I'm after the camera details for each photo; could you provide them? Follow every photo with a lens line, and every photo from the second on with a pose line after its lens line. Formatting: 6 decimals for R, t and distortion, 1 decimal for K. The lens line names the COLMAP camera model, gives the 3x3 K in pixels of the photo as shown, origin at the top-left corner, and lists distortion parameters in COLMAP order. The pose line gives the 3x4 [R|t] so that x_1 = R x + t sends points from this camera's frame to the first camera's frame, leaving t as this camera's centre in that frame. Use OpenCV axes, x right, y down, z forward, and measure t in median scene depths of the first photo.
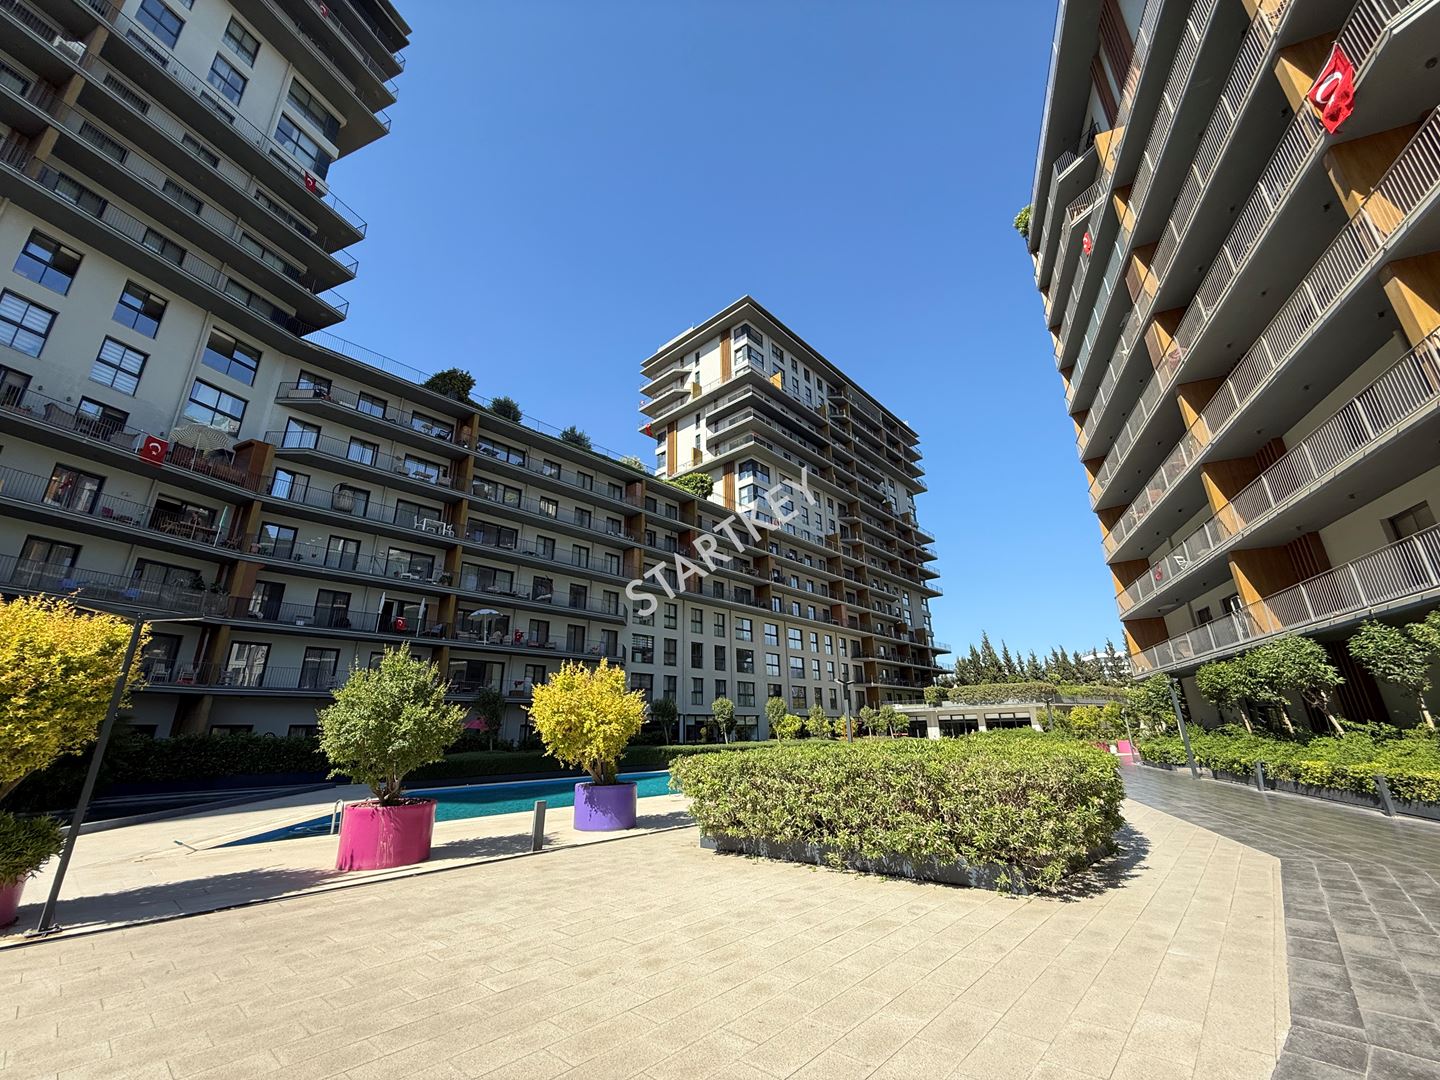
lens RADIAL K [[573.7, 0, 718.5], [0, 573.7, 539.5], [0, 0, 1]] dist [-0.001253, 0.000376]
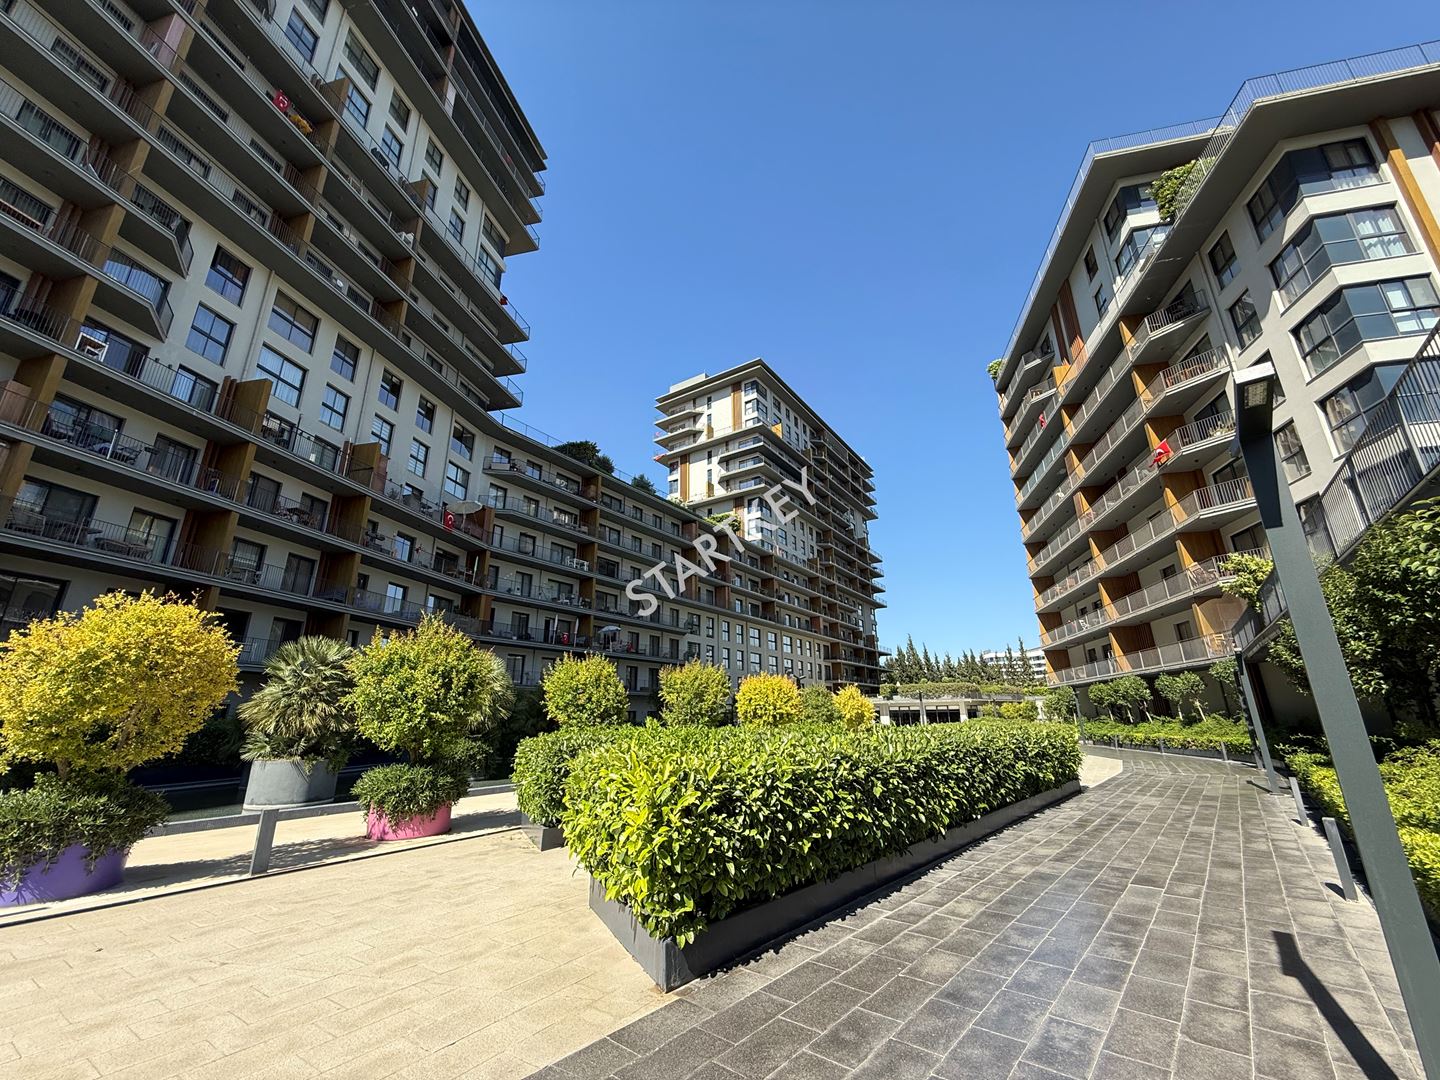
lens RADIAL K [[573.7, 0, 718.4], [0, 573.7, 540.3], [0, 0, 1]] dist [-0.001253, 0.000376]
pose [[0.988572, 0.053076, 0.141095, -0.182450], [-0.056305, 0.998233, 0.018989, -0.061226], [-0.139837, -0.026716, 0.989814, -0.187844]]
